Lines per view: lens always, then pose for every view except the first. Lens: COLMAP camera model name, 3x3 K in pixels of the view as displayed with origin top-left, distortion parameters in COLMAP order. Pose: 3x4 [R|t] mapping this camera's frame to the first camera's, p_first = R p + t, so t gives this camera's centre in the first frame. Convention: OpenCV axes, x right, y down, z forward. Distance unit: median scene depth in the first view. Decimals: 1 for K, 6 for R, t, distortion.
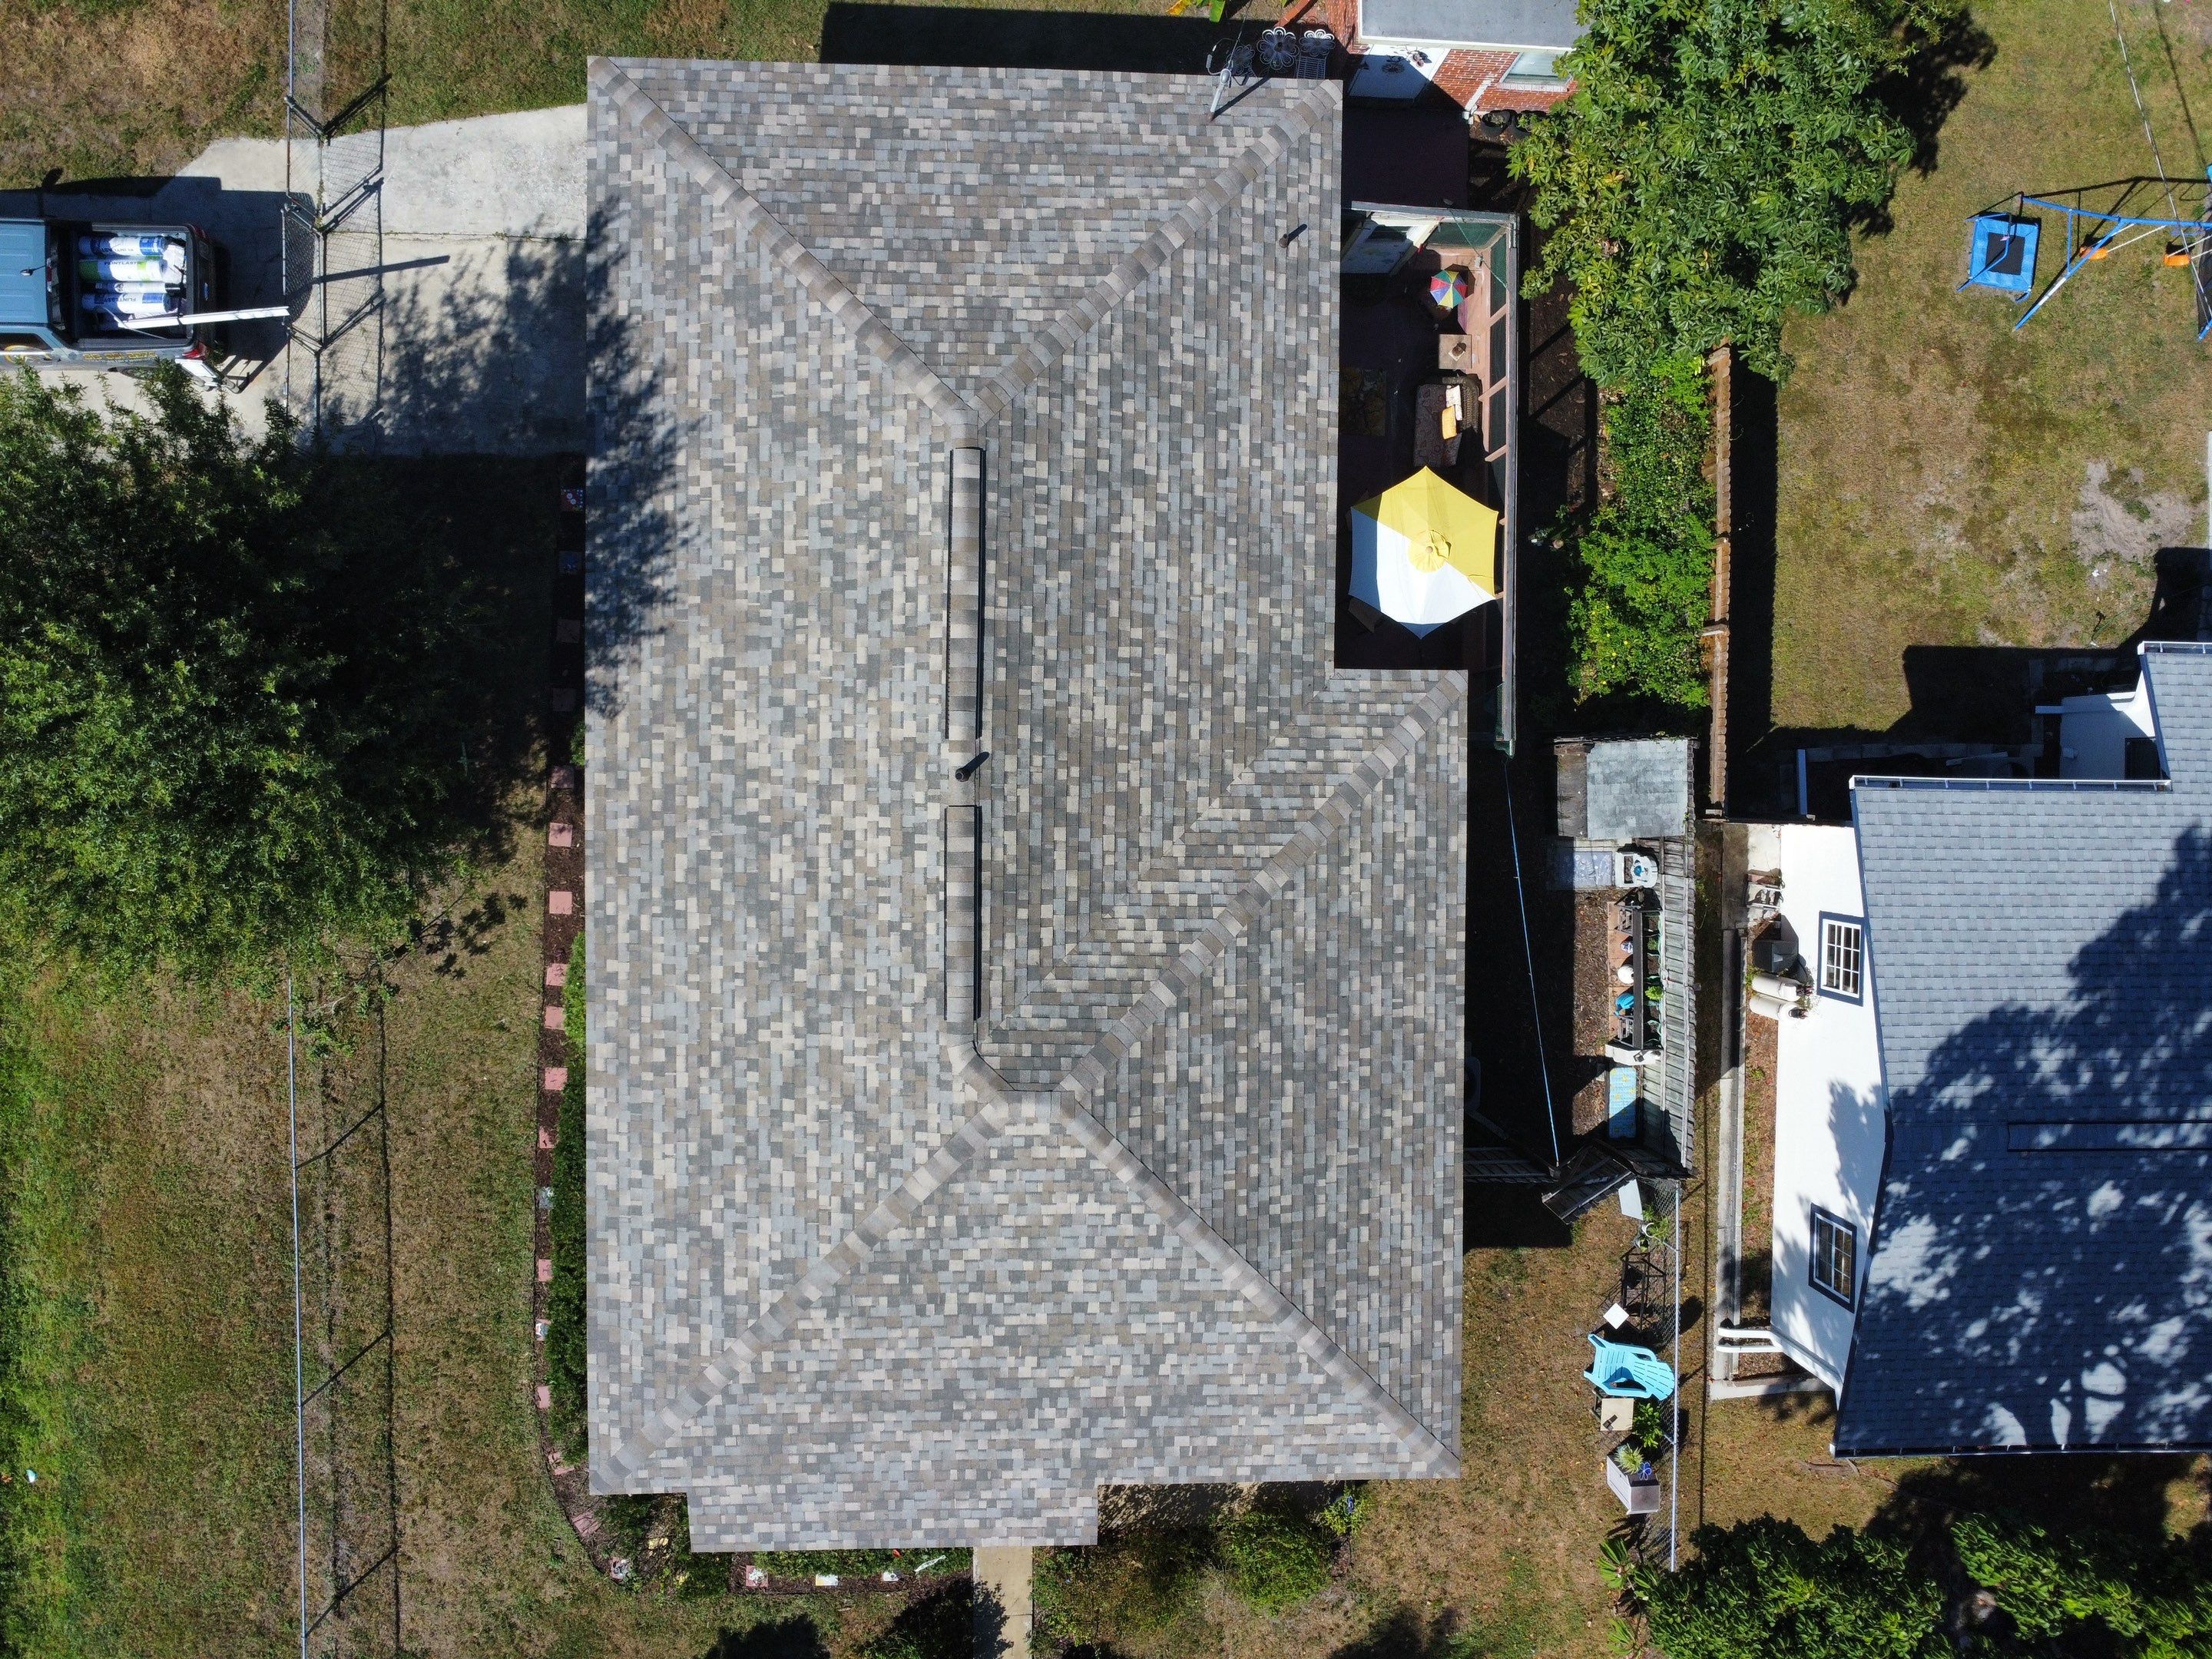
lens RADIAL K [[1597.5, 0, 1093.2], [0, 1597.5, 817.9], [0, 0, 1]] dist [-0.022566, -0.016016]
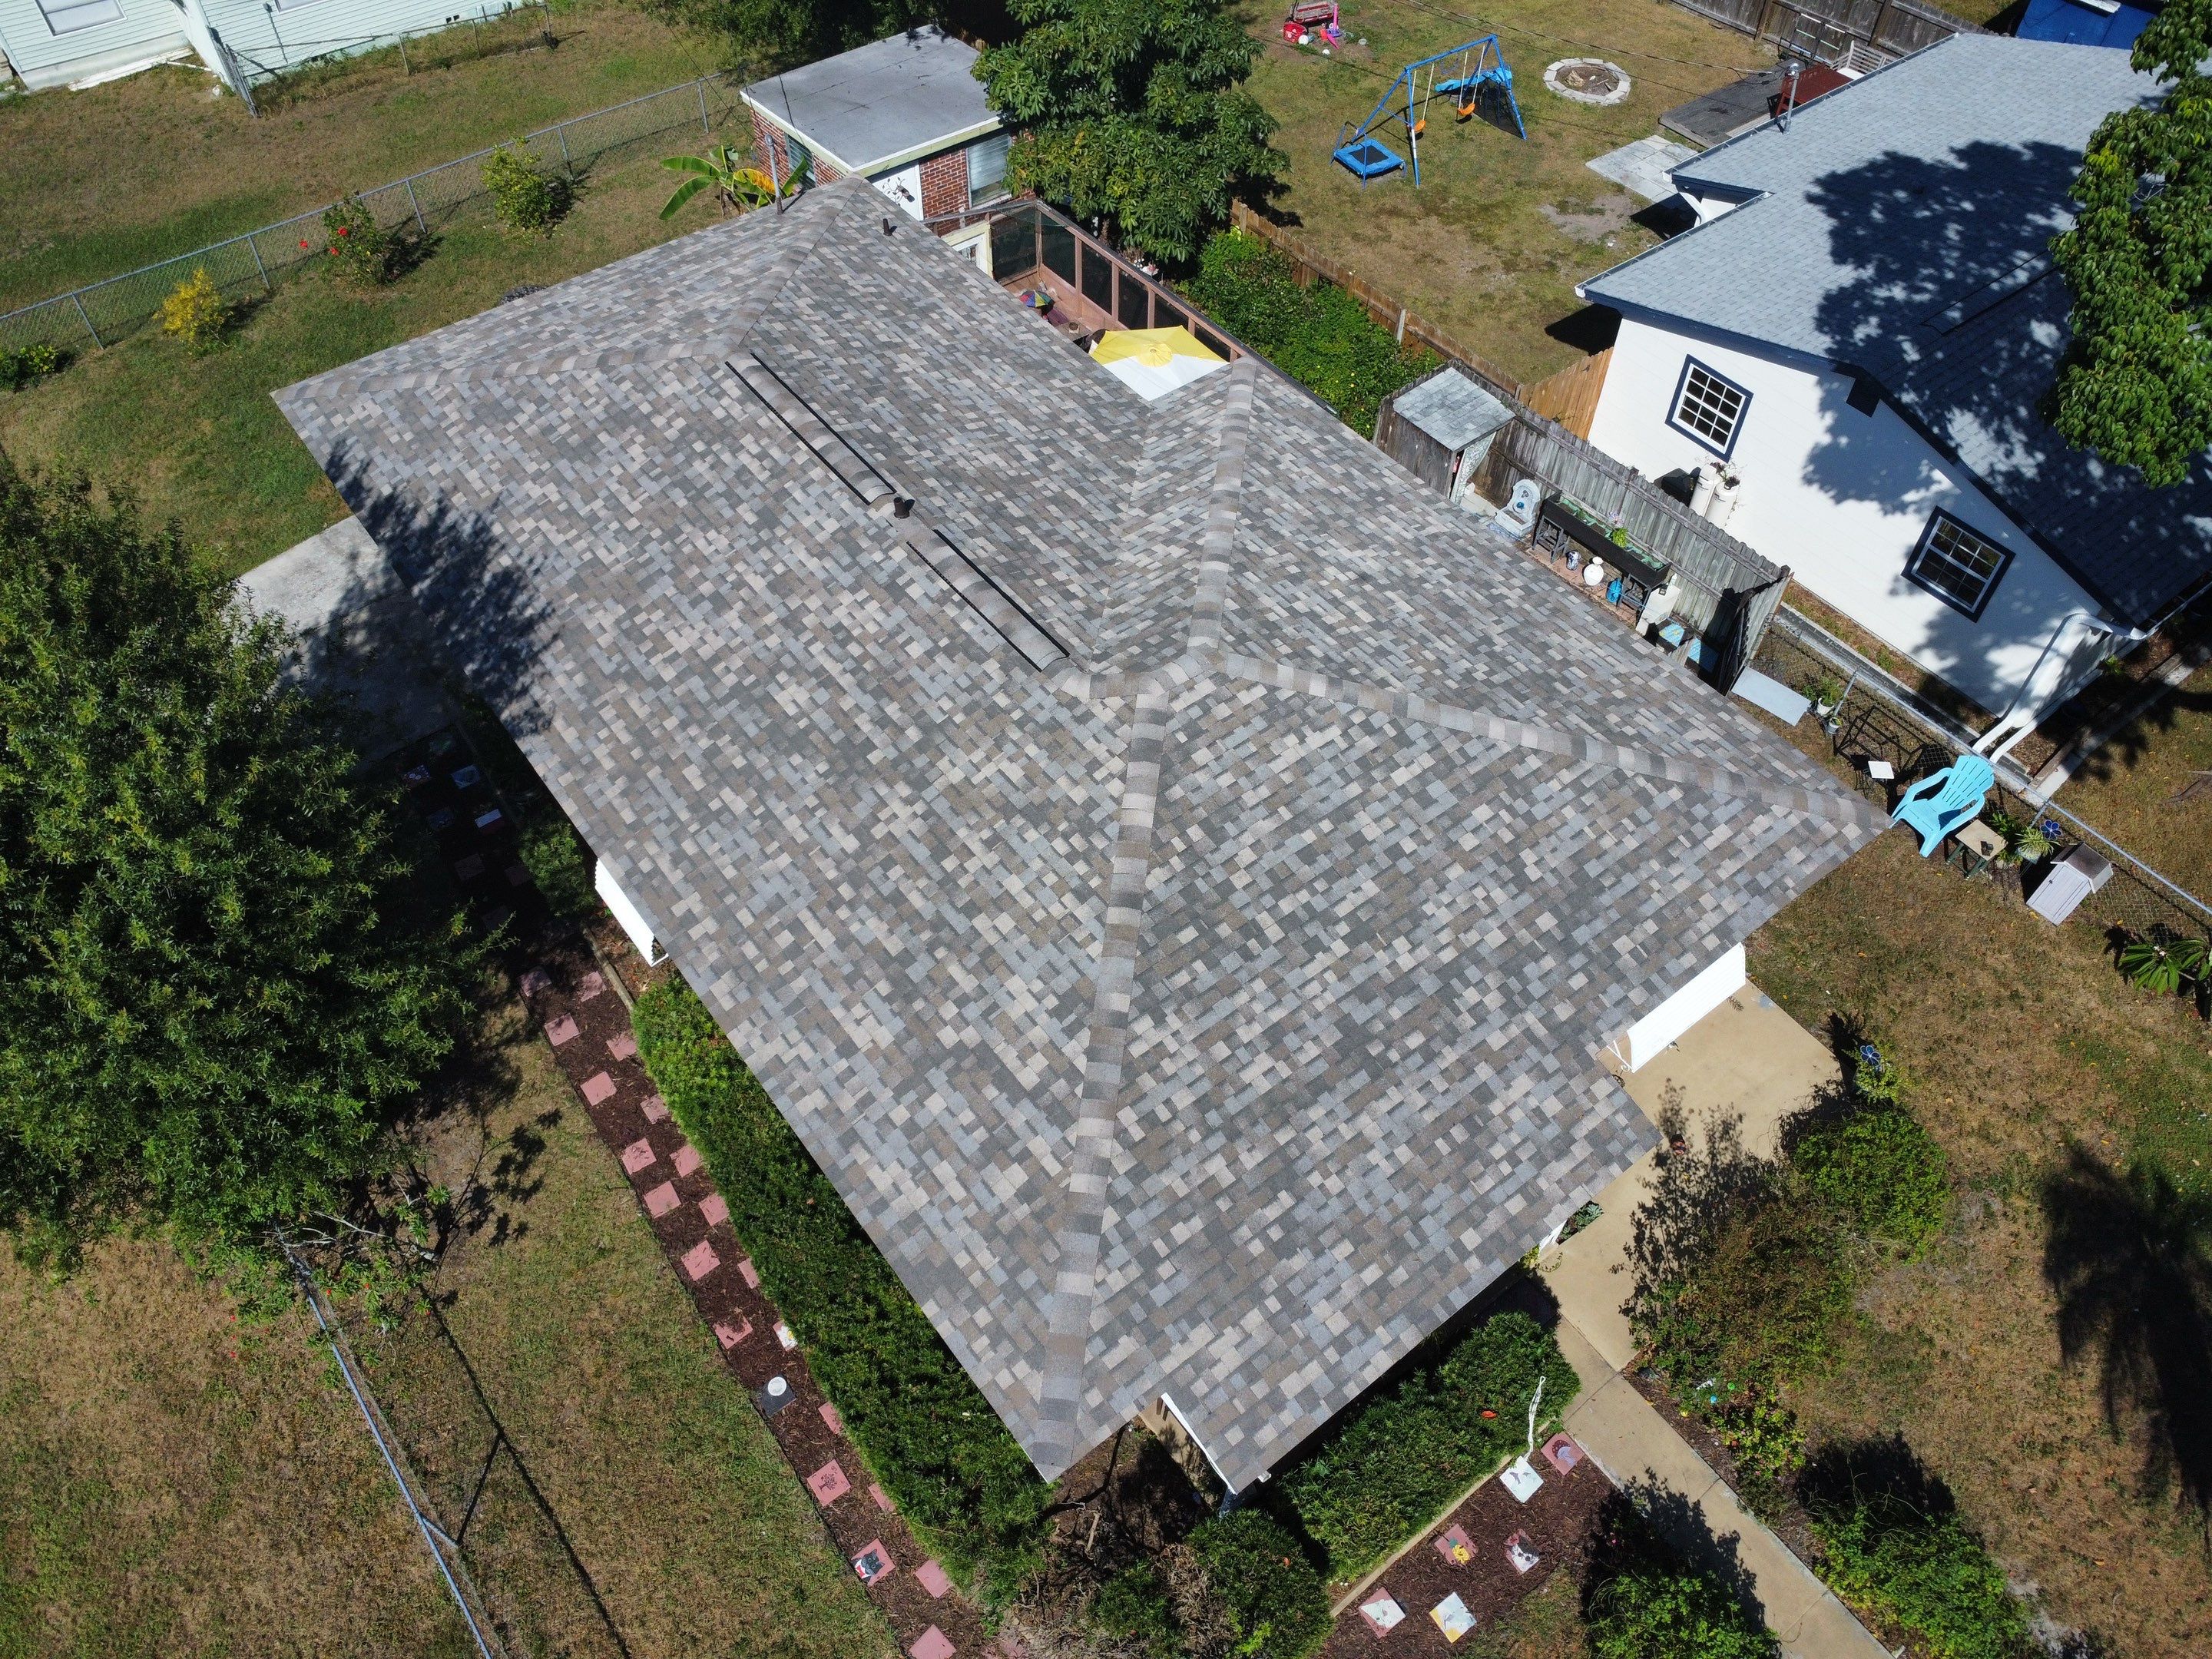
lens RADIAL K [[1597.5, 0, 1094.9], [0, 1597.5, 823.6], [0, 0, 1]] dist [-0.022566, -0.016016]
pose [[0.789553, -0.515222, 0.333396, -0.373366], [0.610079, 0.600188, -0.517280, 0.599254], [0.066413, 0.611817, 0.788206, 0.338767]]
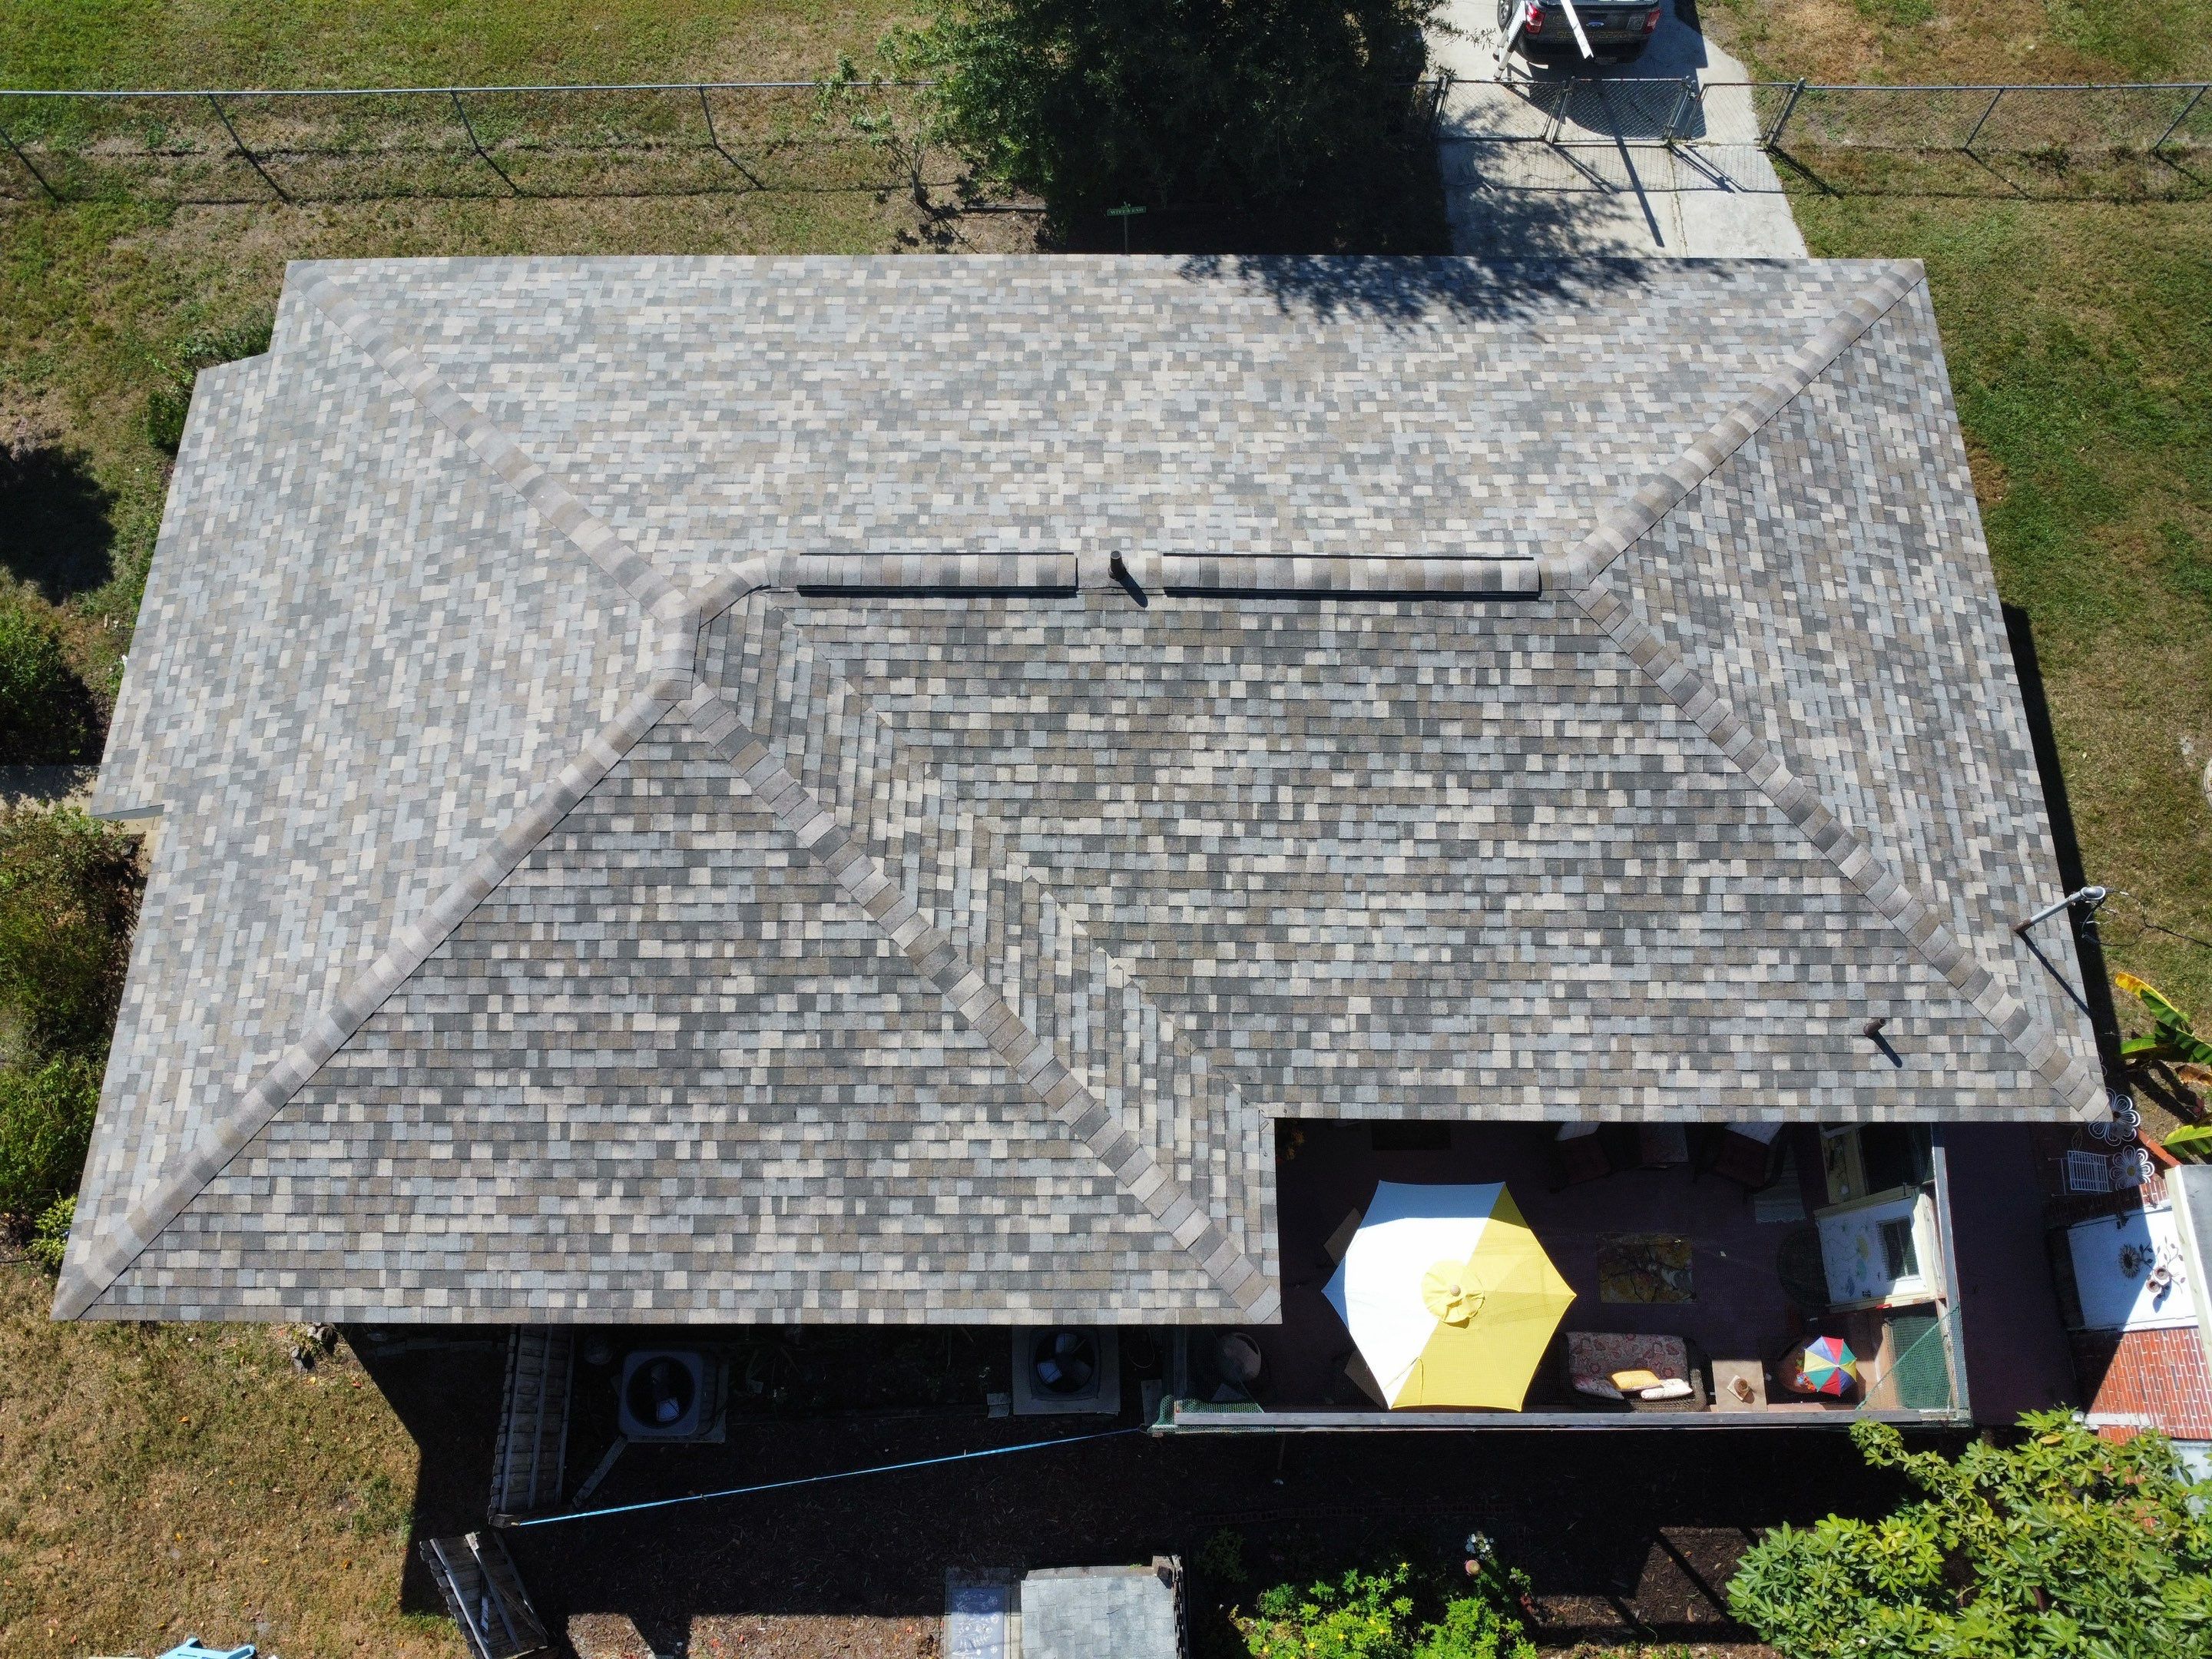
lens RADIAL K [[1597.5, 0, 1097.2], [0, 1597.5, 822.1], [0, 0, 1]] dist [-0.022566, -0.016016]
pose [[0.003699, 0.911408, -0.411488, 0.318974], [-0.999753, -0.005653, -0.021509, -0.001419], [-0.021930, 0.411466, 0.911161, 0.320809]]
